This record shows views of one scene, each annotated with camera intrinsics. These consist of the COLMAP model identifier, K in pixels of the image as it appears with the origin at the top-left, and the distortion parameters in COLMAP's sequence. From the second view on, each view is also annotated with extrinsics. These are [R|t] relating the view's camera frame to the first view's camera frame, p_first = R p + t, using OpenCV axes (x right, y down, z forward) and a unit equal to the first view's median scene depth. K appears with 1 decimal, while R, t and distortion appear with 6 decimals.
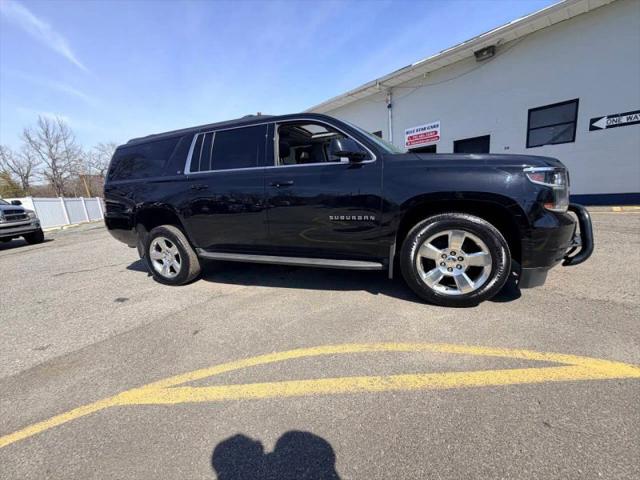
lens RADIAL K [[254.2, 0, 319.1], [0, 254.2, 239.2], [0, 0, 1]] dist [0.000487, 0.000313]
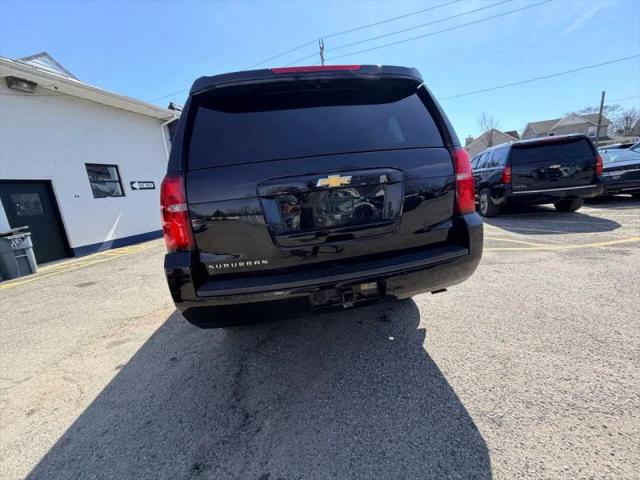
lens RADIAL K [[254.2, 0, 319.1], [0, 254.2, 238.9], [0, 0, 1]] dist [0.000487, 0.000313]
pose [[-0.491463, -0.034842, 0.870201, -1.336149], [0.312318, 0.925687, 0.213451, -0.299837], [-0.812971, 0.376683, -0.444059, 1.755225]]
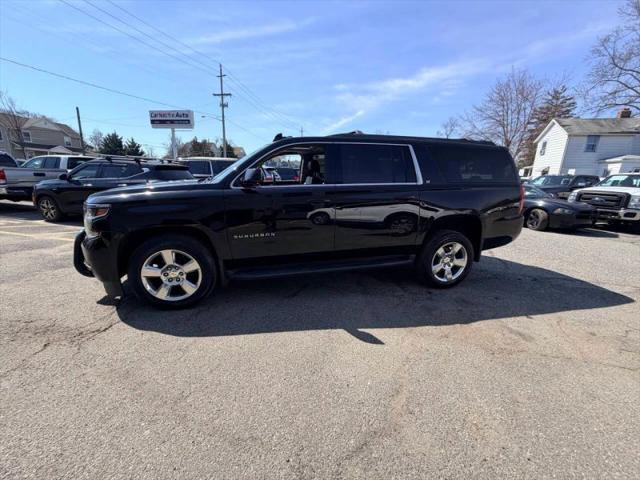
lens RADIAL K [[254.2, 0, 317.1], [0, 254.2, 239.4], [0, 0, 1]] dist [0.000487, 0.000313]
pose [[-0.822147, 0.191347, -0.536153, 0.642984], [-0.078722, 0.894555, 0.439970, -0.604288], [0.563806, 0.403927, -0.720393, 2.146426]]
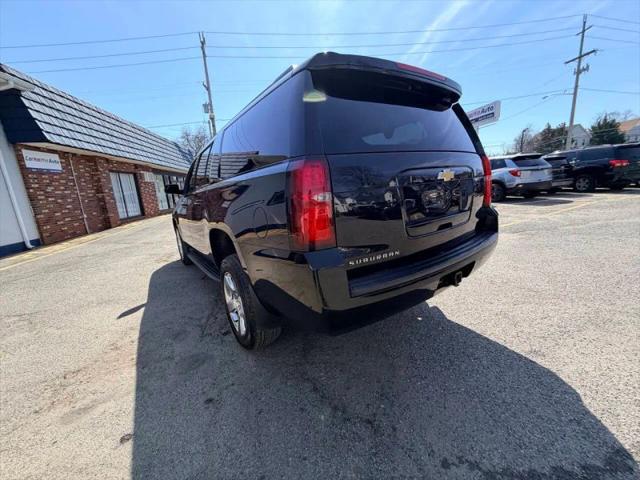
lens RADIAL K [[254.2, 0, 318.5], [0, 254.2, 239.6], [0, 0, 1]] dist [0.000487, 0.000313]
pose [[-0.817113, 0.026321, 0.575877, -1.039566], [0.253648, 0.913479, 0.318150, -0.394473], [-0.517677, 0.406034, -0.753091, 2.048317]]
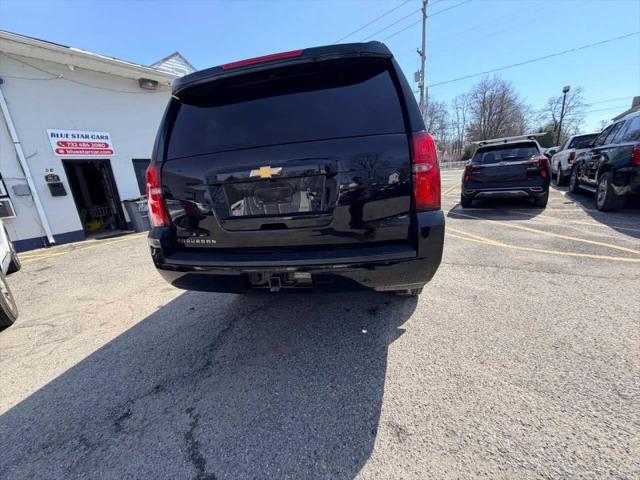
lens RADIAL K [[254.2, 0, 318.2], [0, 254.2, 238.3], [0, 0, 1]] dist [0.000487, 0.000313]
pose [[-0.171829, -0.143038, 0.974687, -1.447555], [0.293596, 0.937006, 0.189266, -0.237106], [-0.940360, 0.318686, -0.119009, 1.503470]]
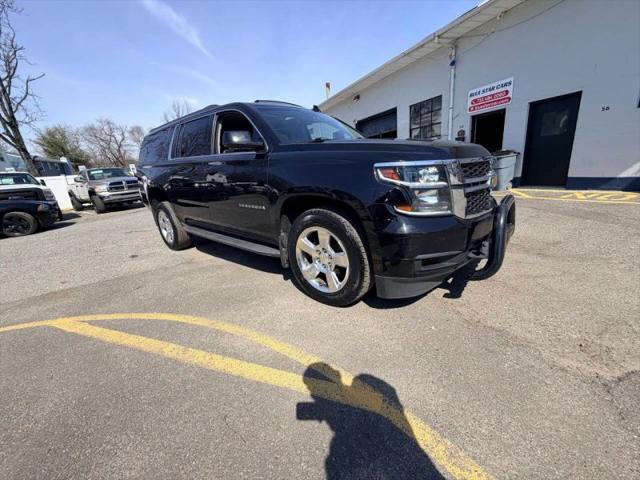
lens RADIAL K [[254.2, 0, 320.0], [0, 254.2, 238.4], [0, 0, 1]] dist [0.000487, 0.000313]
pose [[0.942919, 0.093985, -0.319484, 0.572904], [-0.059854, 0.991556, 0.115039, -0.069416], [0.327599, -0.089350, 0.940583, 0.063819]]
